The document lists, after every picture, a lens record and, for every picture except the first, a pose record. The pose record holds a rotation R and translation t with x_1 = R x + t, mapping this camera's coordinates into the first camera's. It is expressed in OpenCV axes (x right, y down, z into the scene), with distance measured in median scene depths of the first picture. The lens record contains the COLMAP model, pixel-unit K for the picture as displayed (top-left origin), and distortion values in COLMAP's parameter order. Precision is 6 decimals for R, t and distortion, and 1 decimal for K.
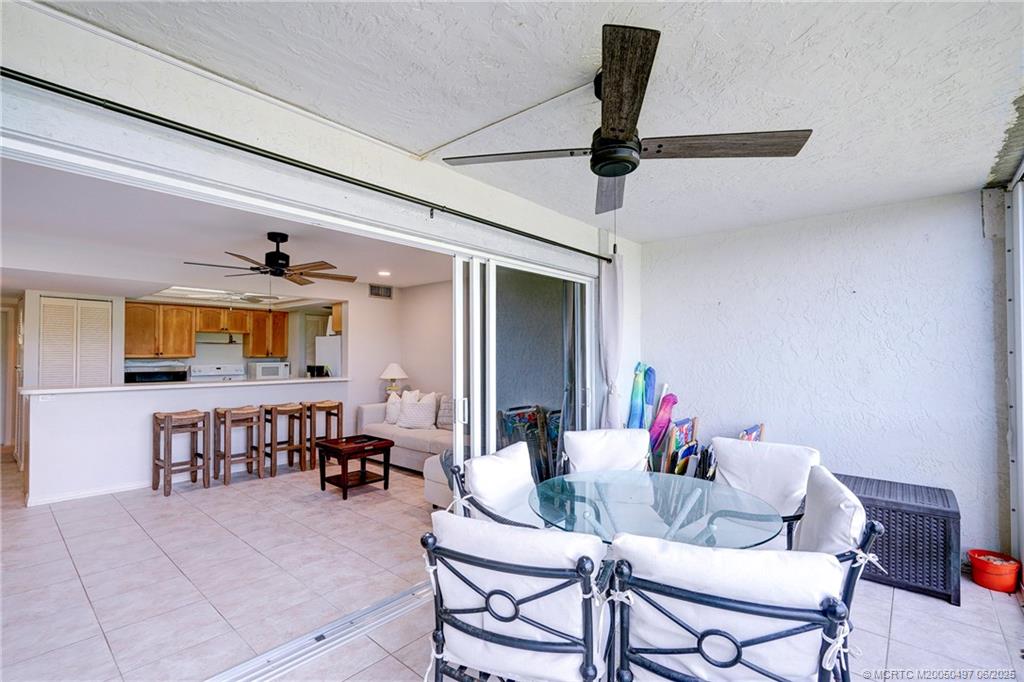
lens RADIAL K [[468.2, 0, 510.0], [0, 468.2, 346.4], [0, 0, 1]] dist [-0.013894, -0.000331]
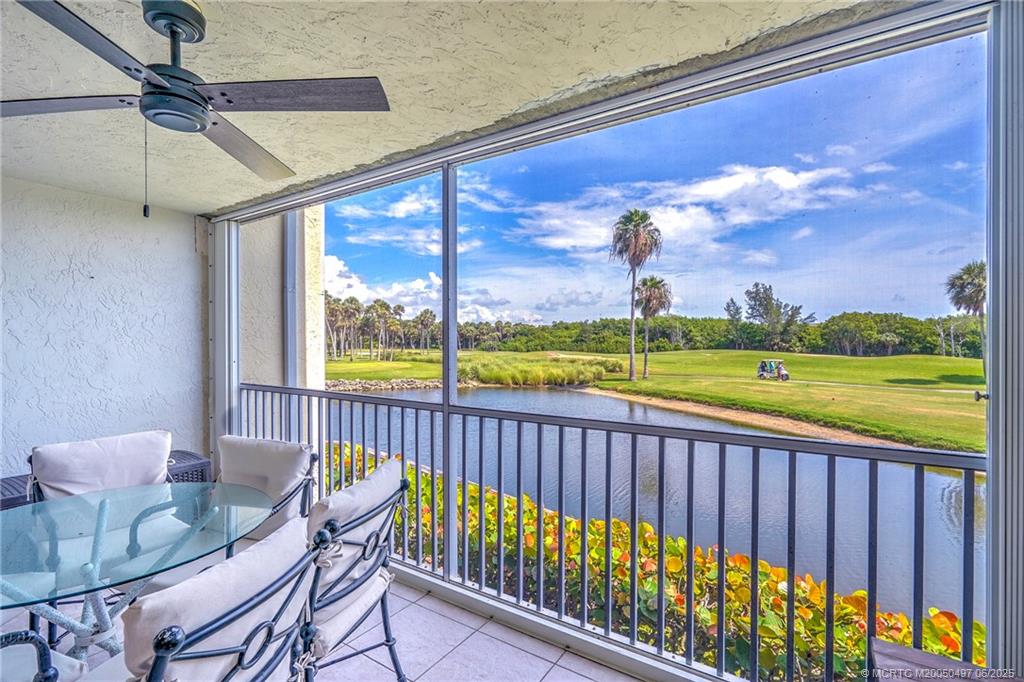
lens RADIAL K [[468.2, 0, 510.0], [0, 468.2, 346.4], [0, 0, 1]] dist [-0.013894, -0.000331]
pose [[-0.133433, -0.013777, 0.990962, -0.215949], [-0.020945, 0.999719, 0.011078, -0.000379], [-0.990836, -0.019277, -0.133684, 0.154067]]
